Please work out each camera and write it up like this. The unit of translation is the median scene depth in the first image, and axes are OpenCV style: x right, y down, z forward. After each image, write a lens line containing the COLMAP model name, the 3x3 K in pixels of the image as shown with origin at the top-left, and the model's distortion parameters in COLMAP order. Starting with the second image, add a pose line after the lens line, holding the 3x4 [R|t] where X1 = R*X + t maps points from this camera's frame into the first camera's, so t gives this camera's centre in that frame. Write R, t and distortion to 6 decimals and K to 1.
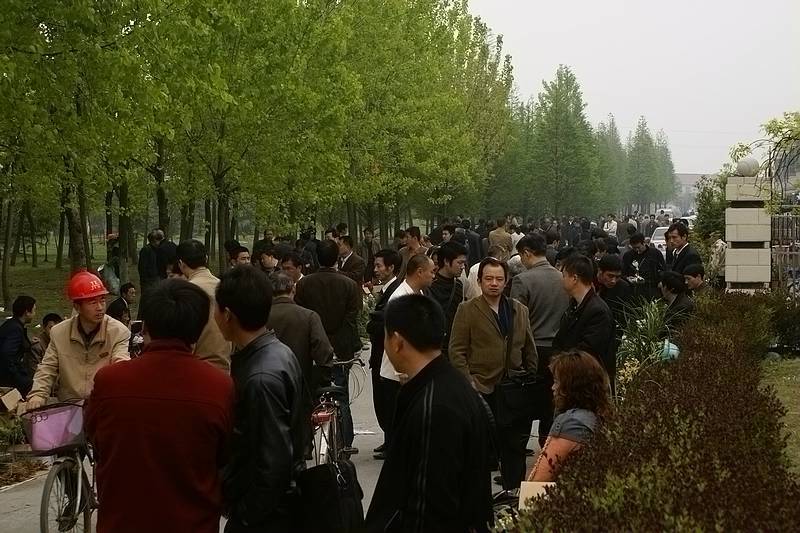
lens RADIAL K [[1462.7, 0, 398.9], [0, 1462.7, 263.9], [0, 0, 1]] dist [-0.027380, 0.000000]
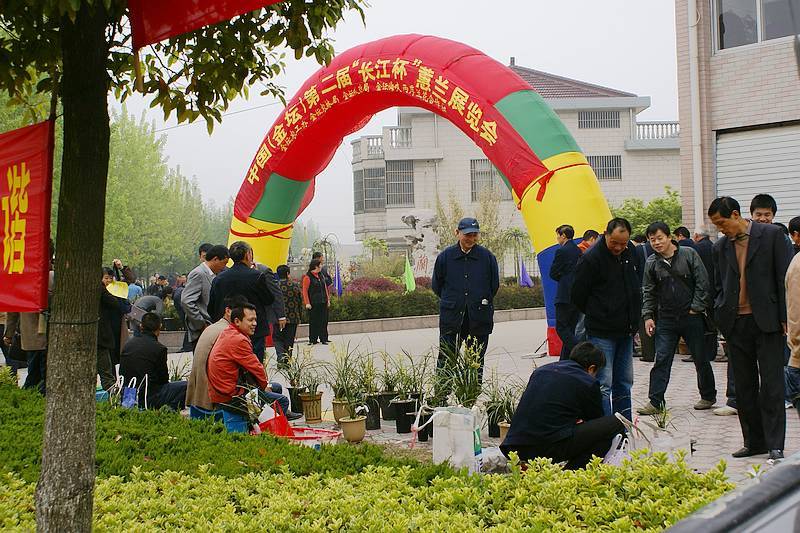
lens RADIAL K [[1079.0, 0, 400.0], [0, 1079.0, 268.3], [0, 0, 1]] dist [-0.125829, 0.000000]
pose [[0.972617, -0.023208, 0.231253, -0.004875], [0.032633, 0.998782, -0.037013, 0.036245], [-0.230113, 0.043546, 0.972189, -0.723603]]
